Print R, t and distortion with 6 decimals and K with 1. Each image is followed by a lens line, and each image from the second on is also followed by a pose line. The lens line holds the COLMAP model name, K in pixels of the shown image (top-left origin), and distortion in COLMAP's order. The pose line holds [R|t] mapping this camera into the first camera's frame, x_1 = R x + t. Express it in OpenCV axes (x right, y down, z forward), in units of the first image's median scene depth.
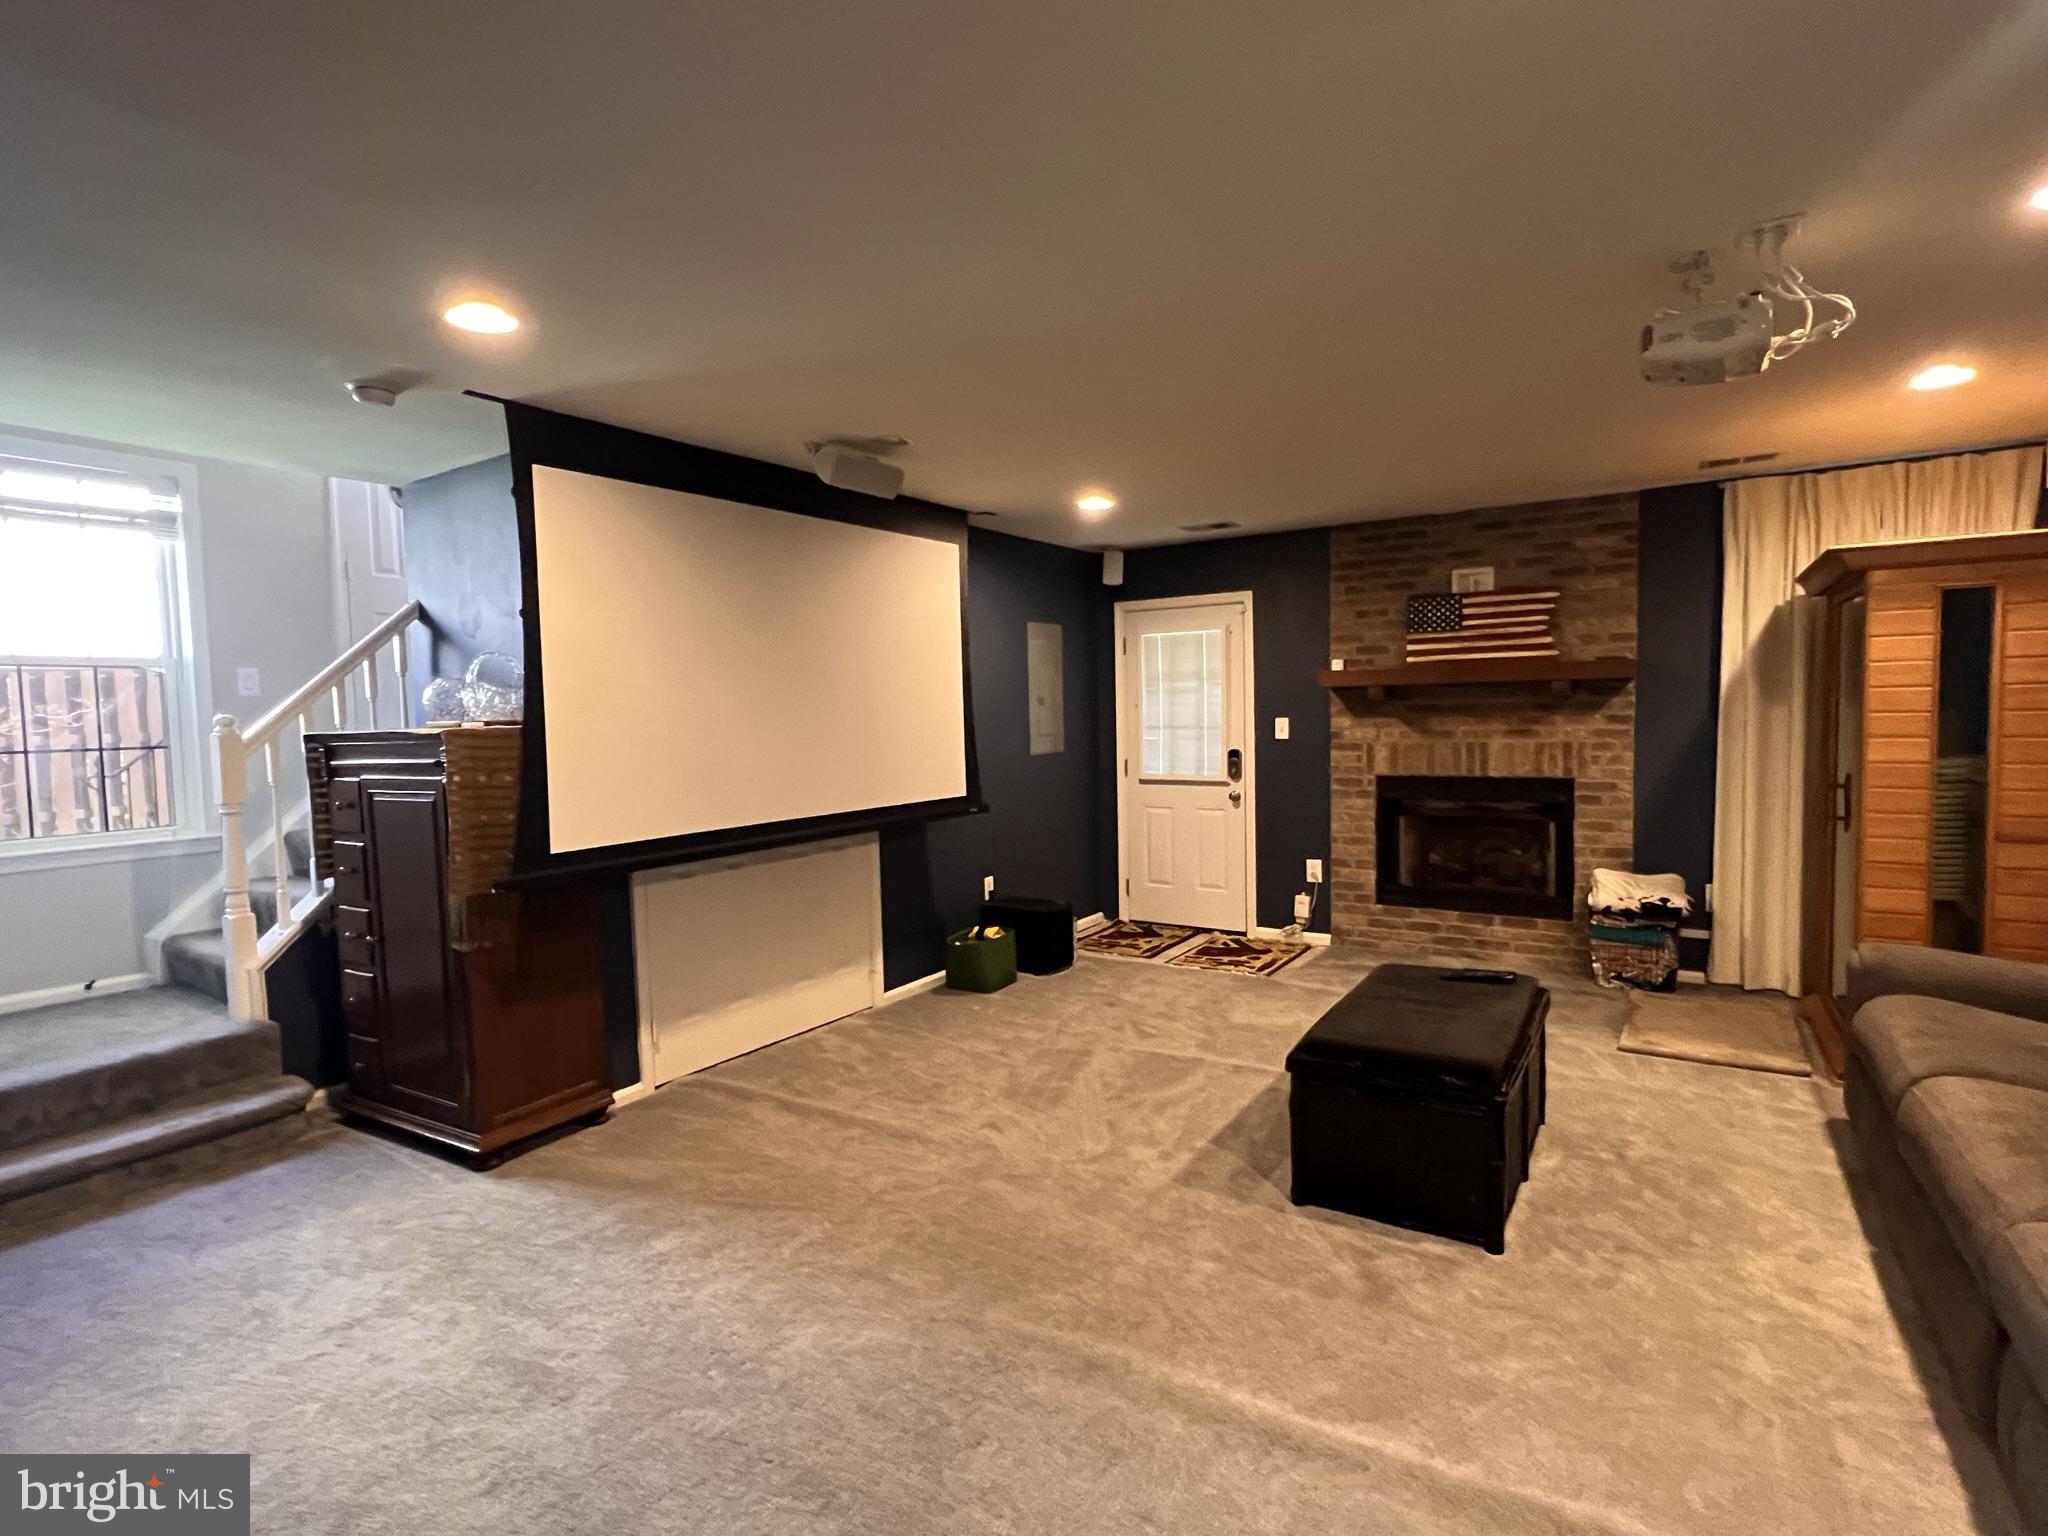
lens RADIAL K [[1026.8, 0, 1019.8], [0, 1026.8, 769.1], [0, 0, 1]] dist [-0.000893, 0.000439]
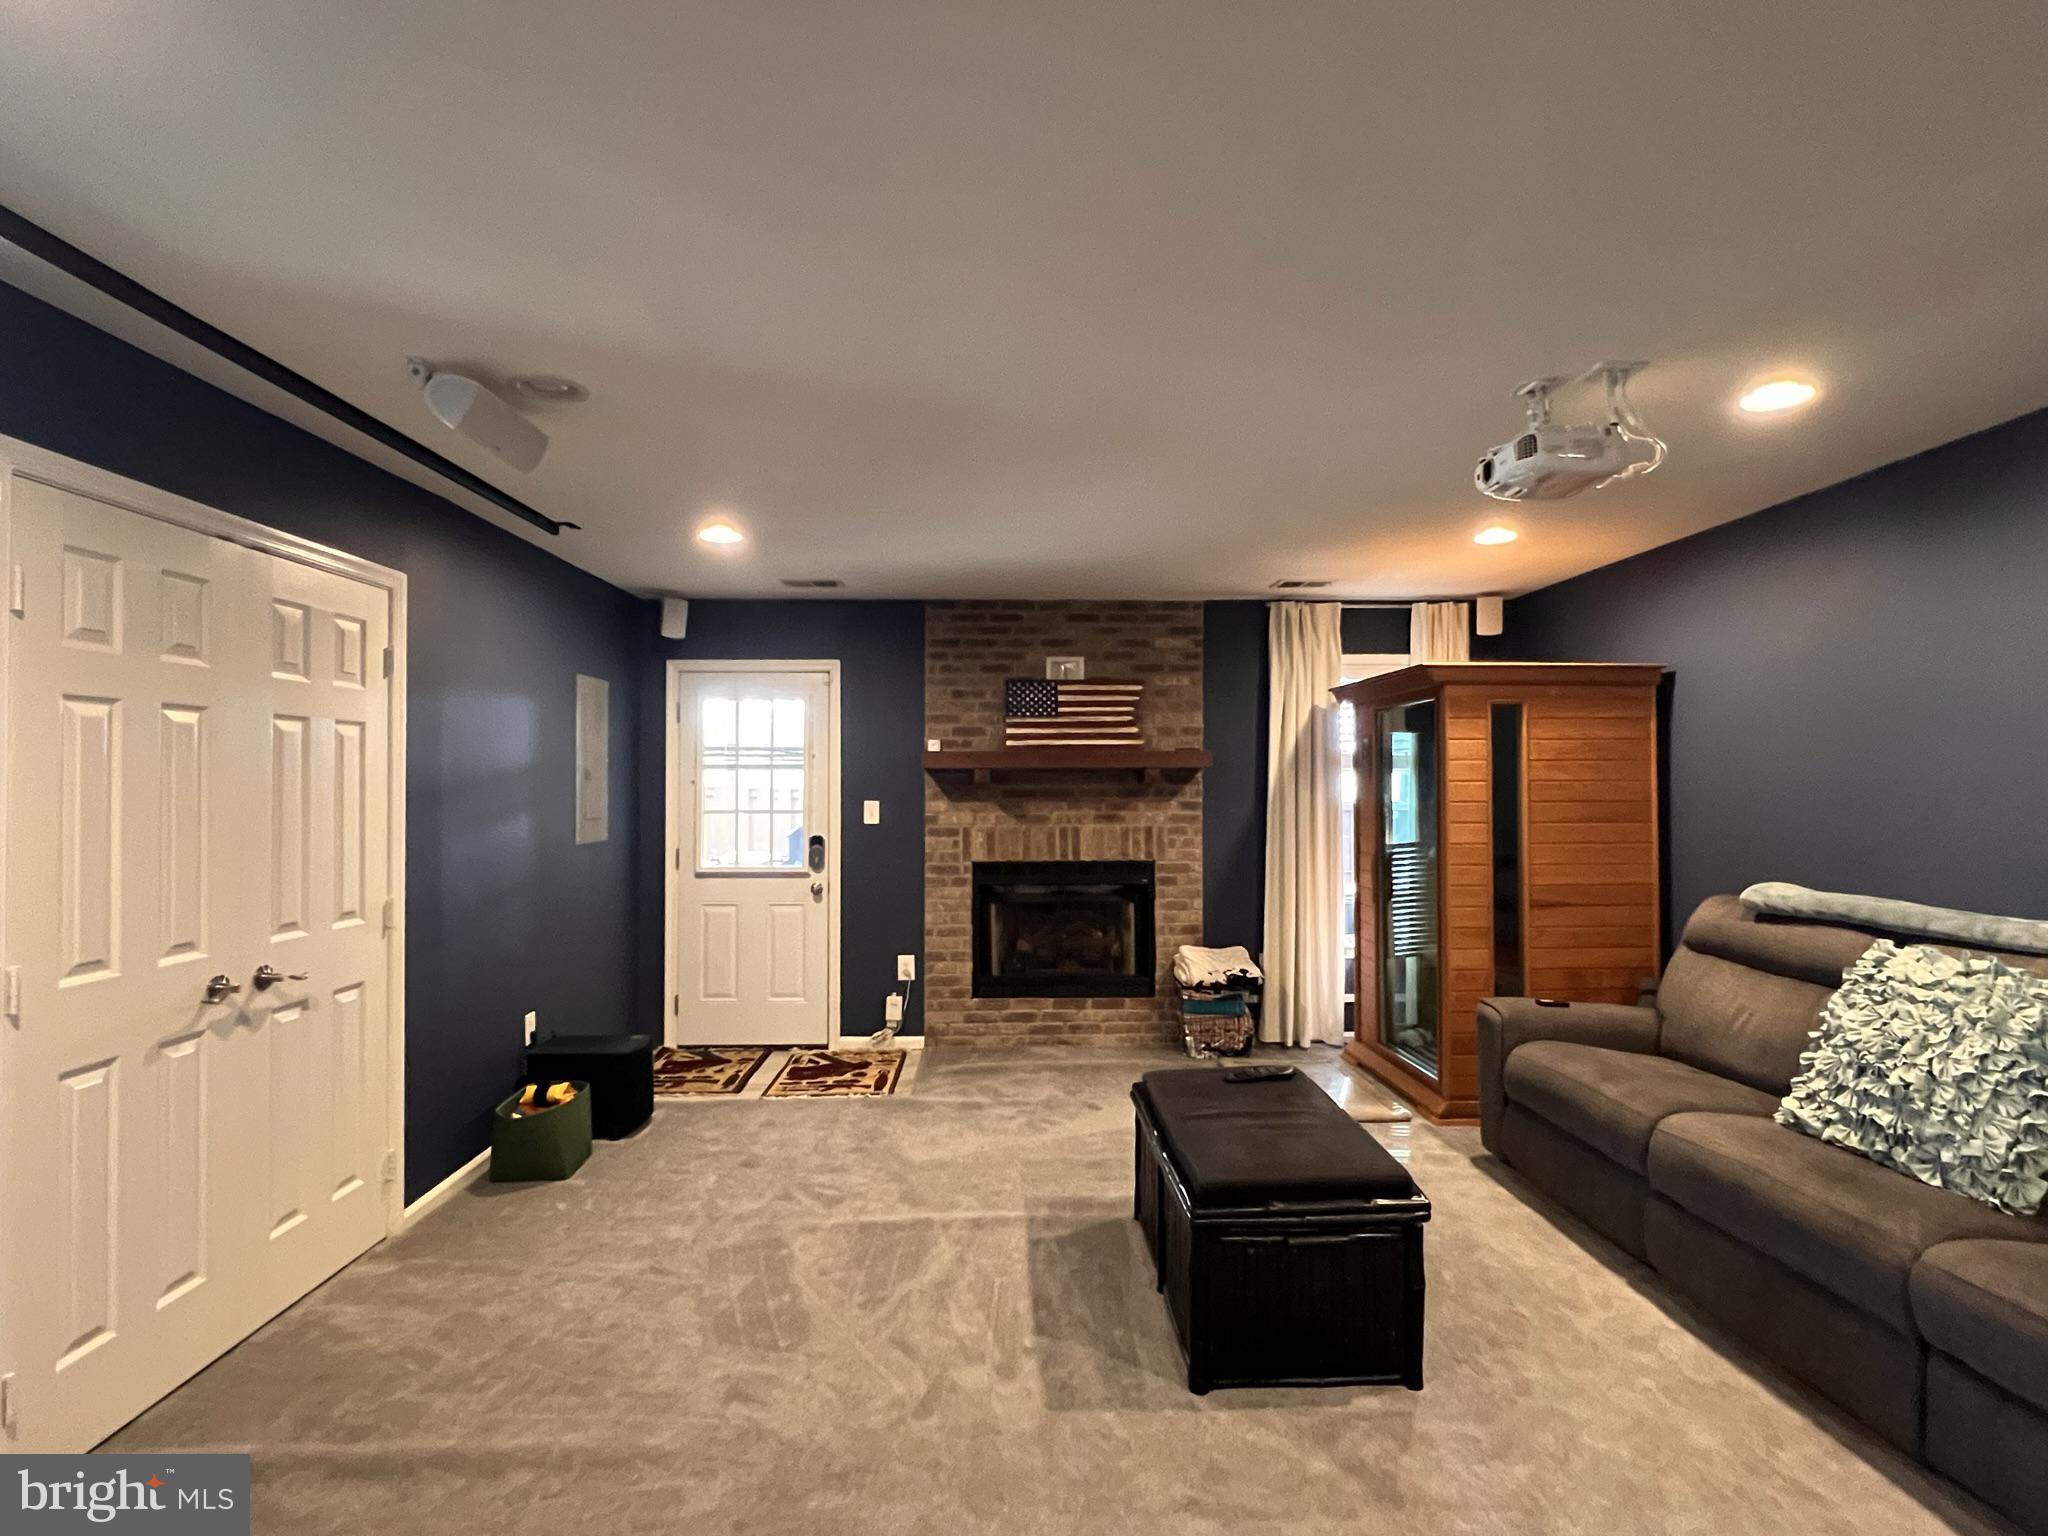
lens RADIAL K [[1026.8, 0, 1019.8], [0, 1026.8, 769.1], [0, 0, 1]] dist [-0.000893, 0.000439]
pose [[0.821753, 0.029248, 0.569093, -0.180380], [0.016833, 0.997000, -0.075545, -0.008066], [-0.569595, 0.071659, 0.818795, 0.203196]]
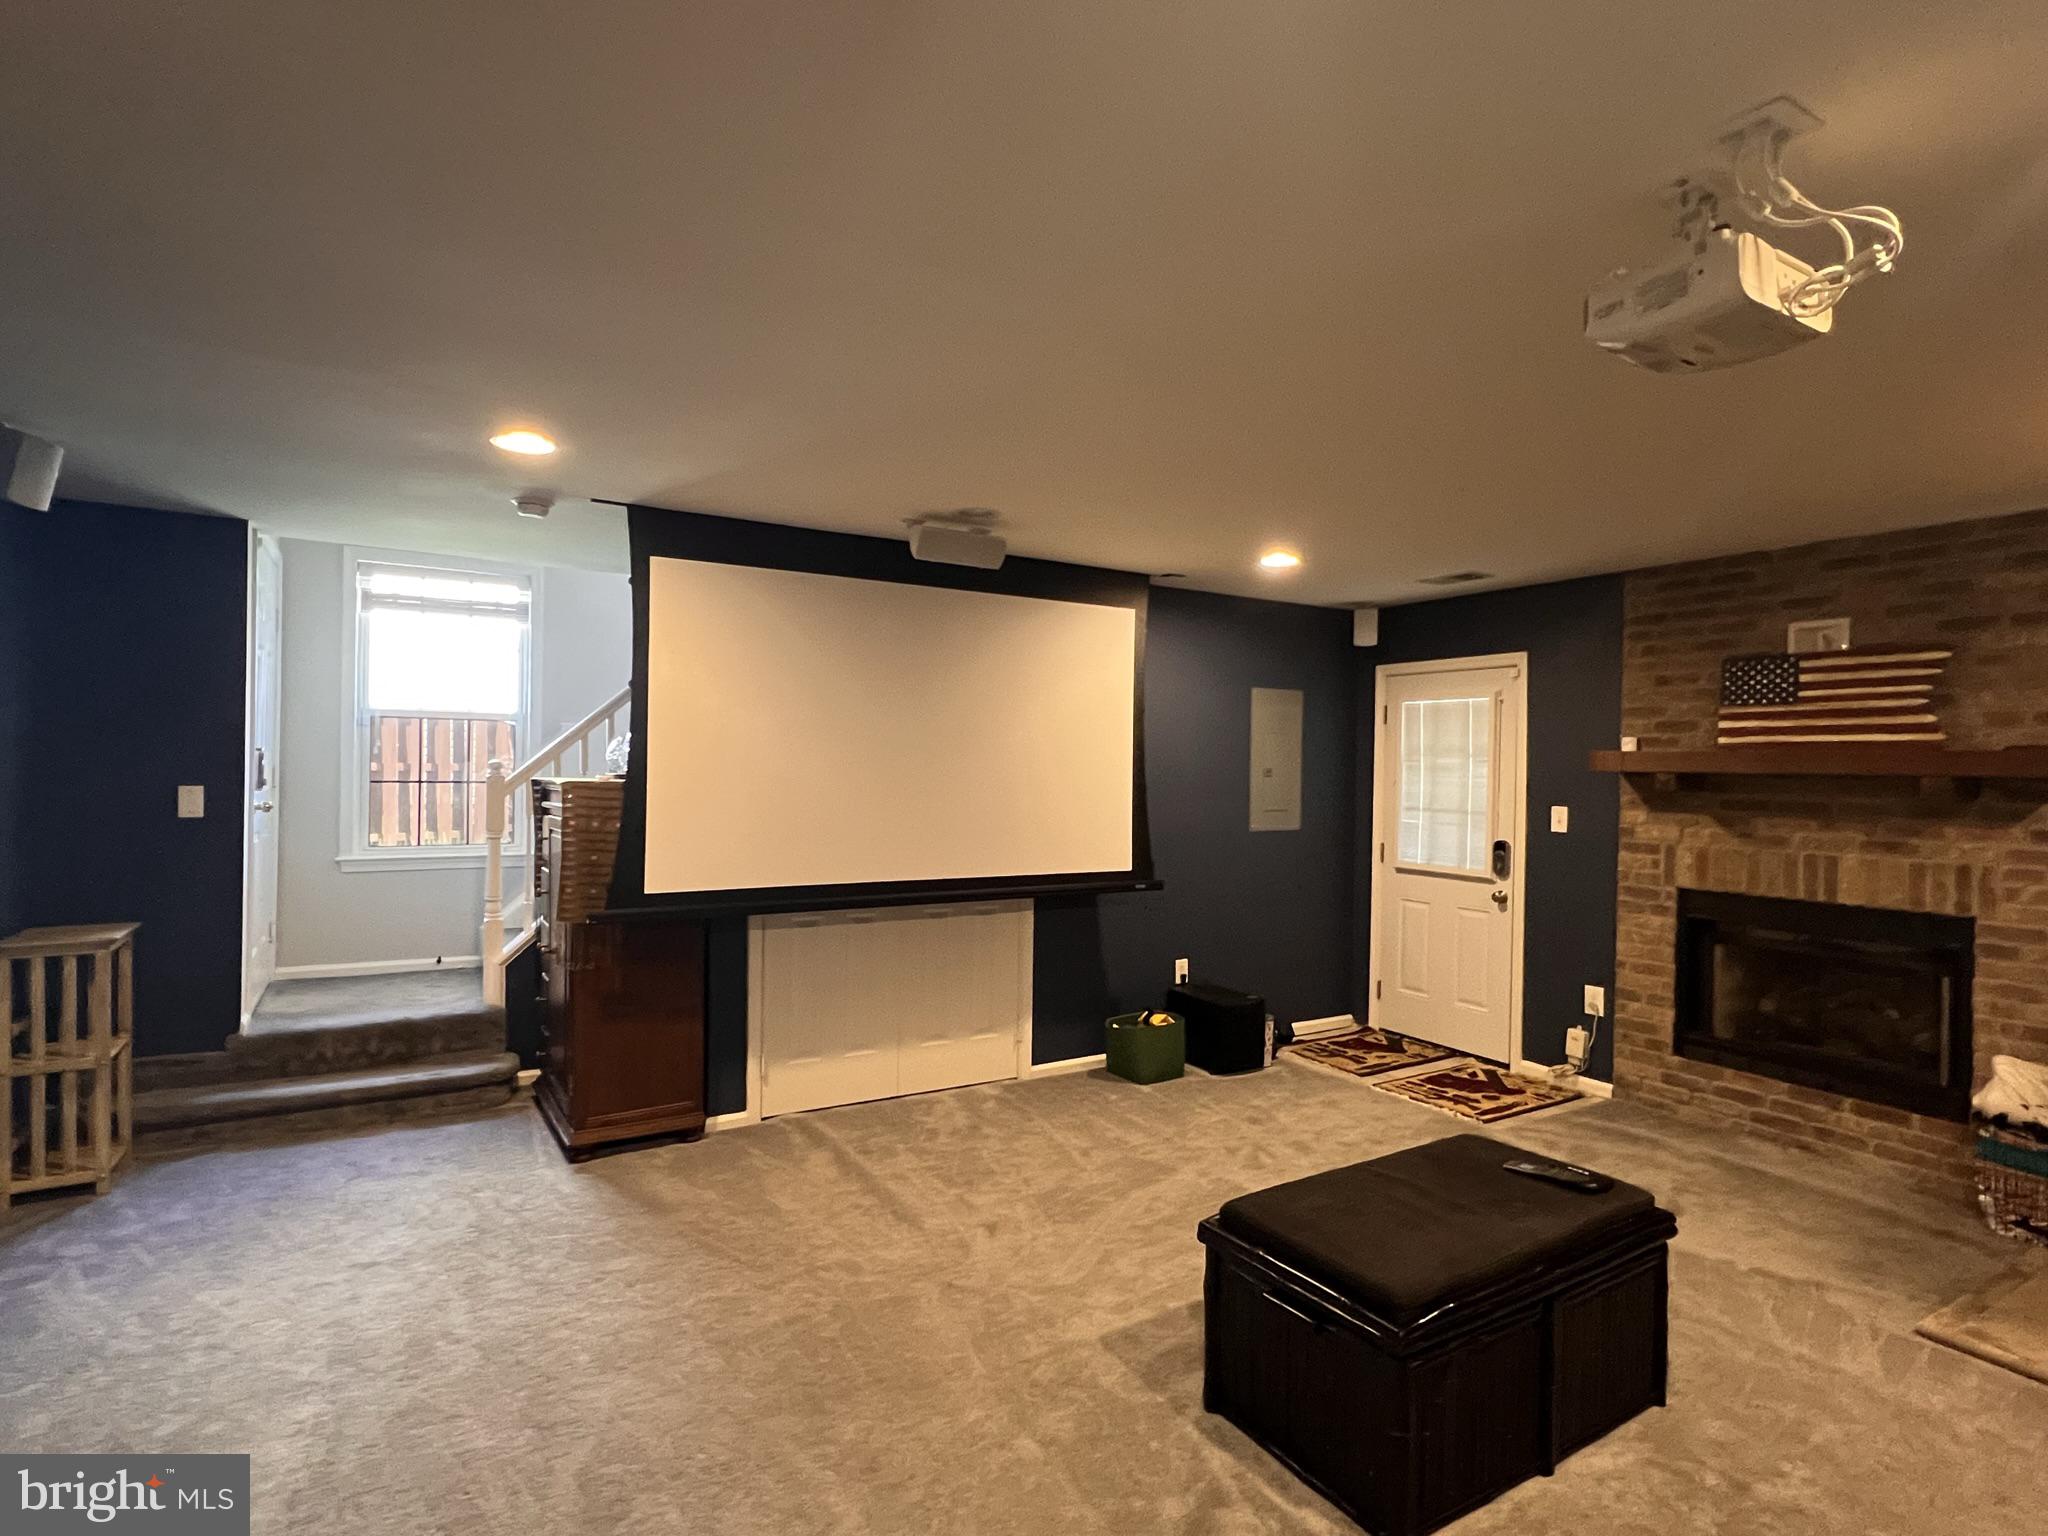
lens RADIAL K [[1025.9, 0, 1016.9], [0, 1025.9, 771.7], [0, 0, 1]] dist [-0.001684, 0.001648]
pose [[0.899647, 0.040981, -0.434691, 0.254589], [-0.063258, 0.997315, -0.036896, -0.023174], [0.432011, 0.060691, 0.899824, 0.091738]]
